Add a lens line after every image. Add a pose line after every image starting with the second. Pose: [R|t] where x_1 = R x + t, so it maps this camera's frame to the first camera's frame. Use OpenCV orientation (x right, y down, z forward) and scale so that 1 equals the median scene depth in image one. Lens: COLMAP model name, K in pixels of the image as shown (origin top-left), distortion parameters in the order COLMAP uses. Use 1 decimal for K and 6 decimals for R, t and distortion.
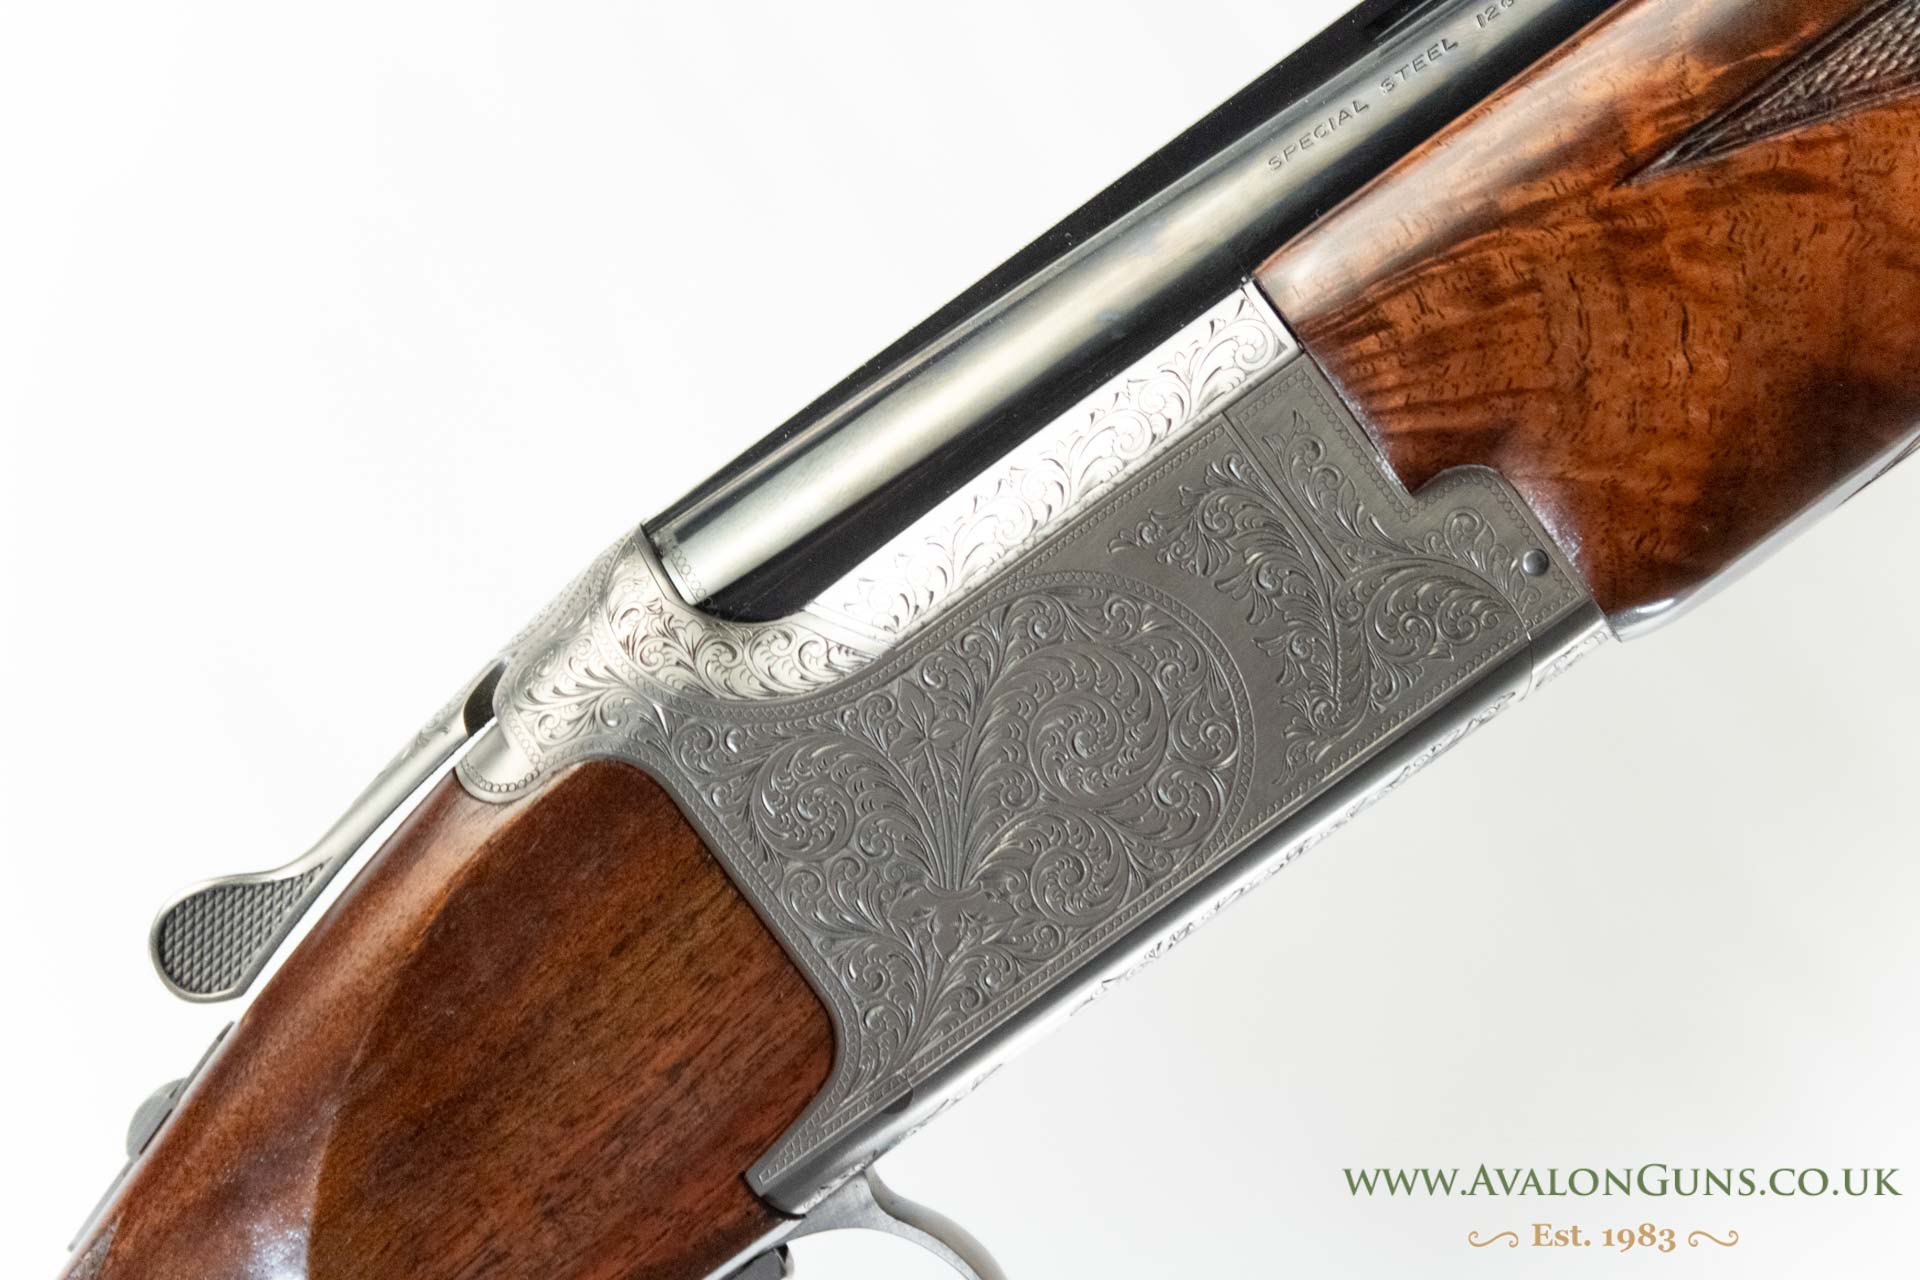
lens RADIAL K [[4815.6, 0, 959.6], [0, 4815.6, 640.0], [0, 0, 1]] dist [0.098782, 0.000000]
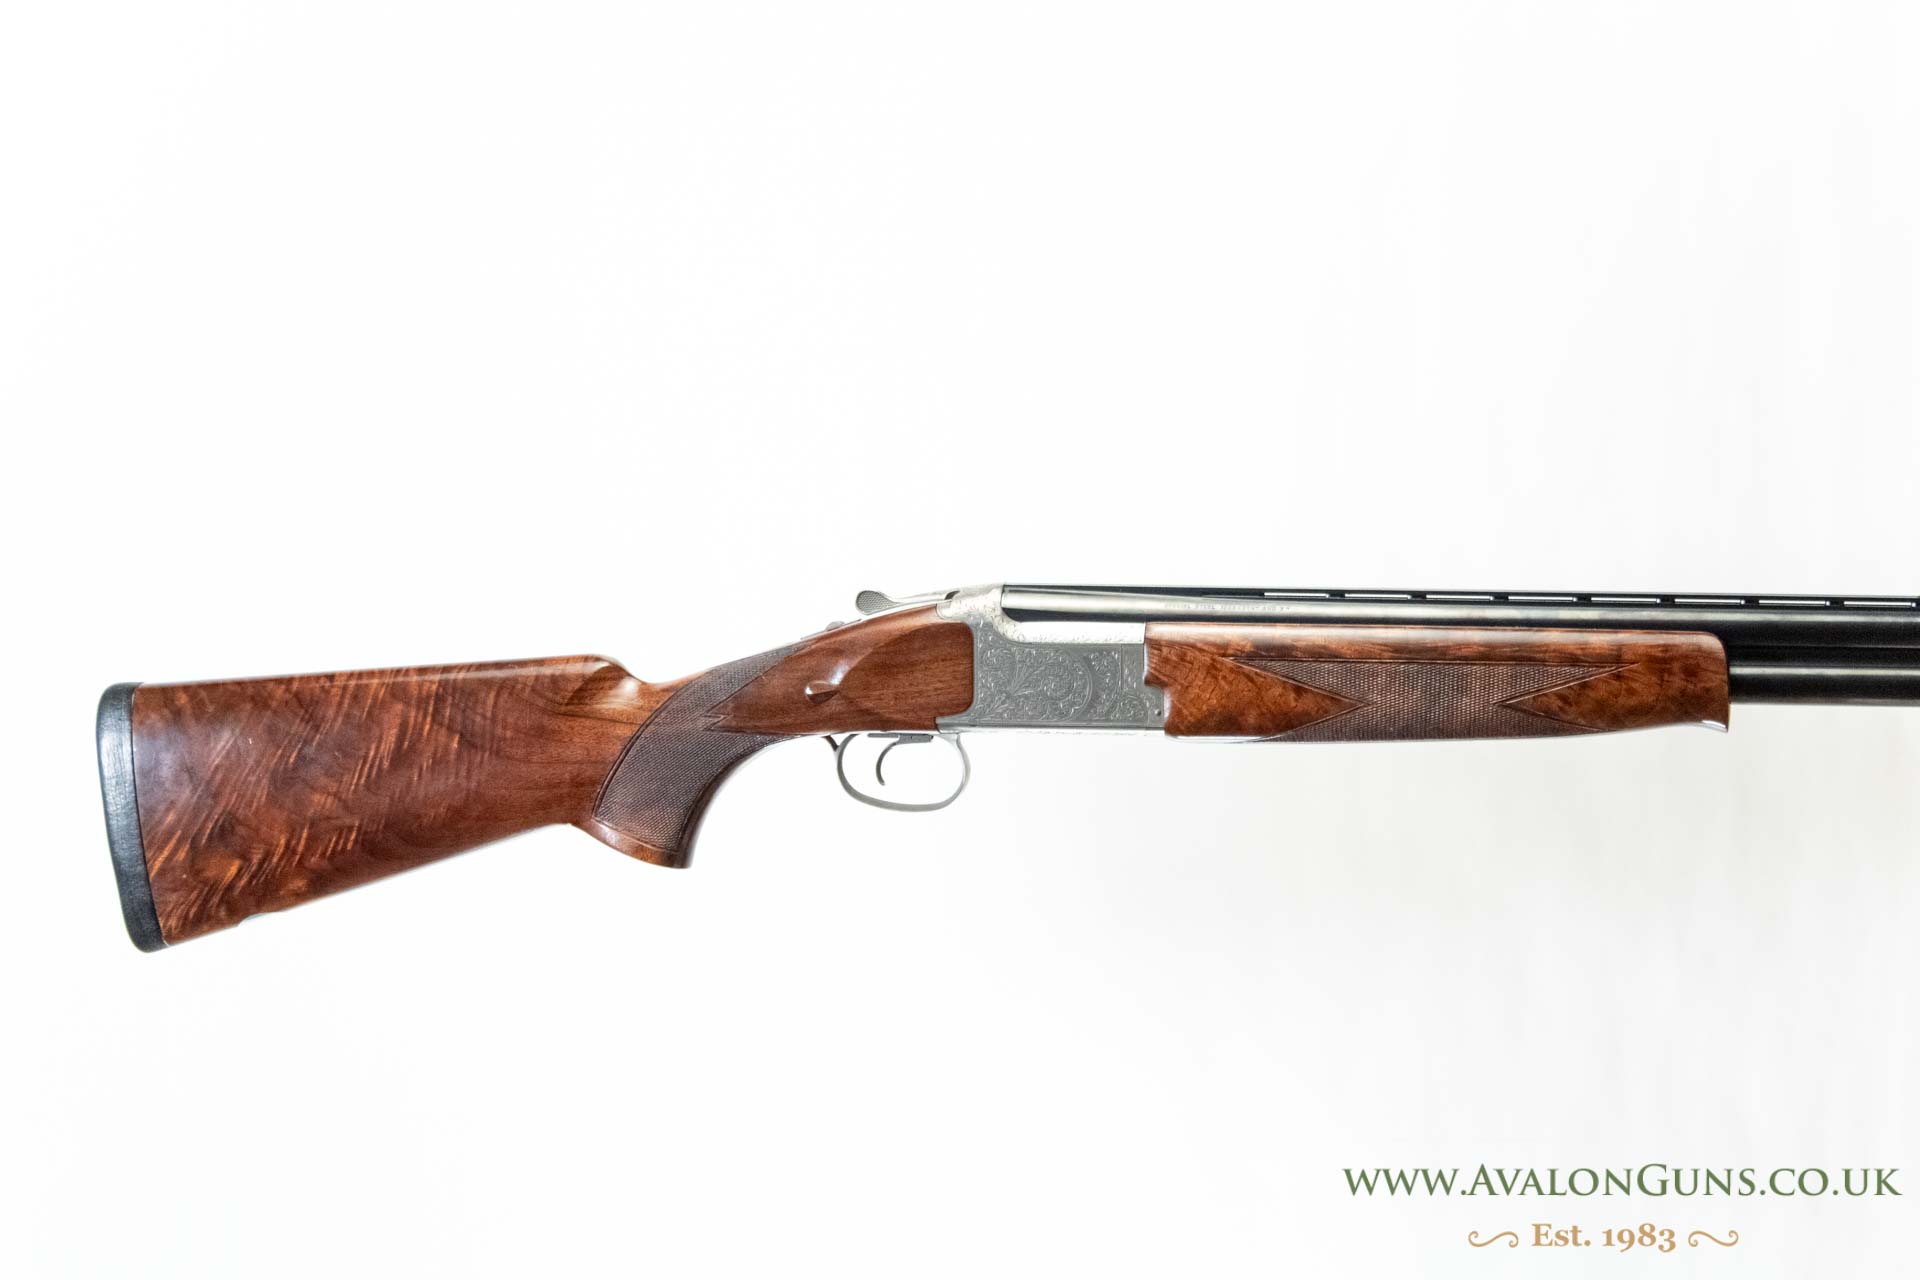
lens RADIAL K [[4498.3, 0, 959.7], [0, 4498.3, 641.1], [0, 0, 1]] dist [0.108966, 0.000000]
pose [[0.802663, 0.594510, -0.047861, 0.130933], [-0.589947, 0.803176, 0.082896, -0.304873], [0.087723, -0.038303, 0.995408, -3.151496]]
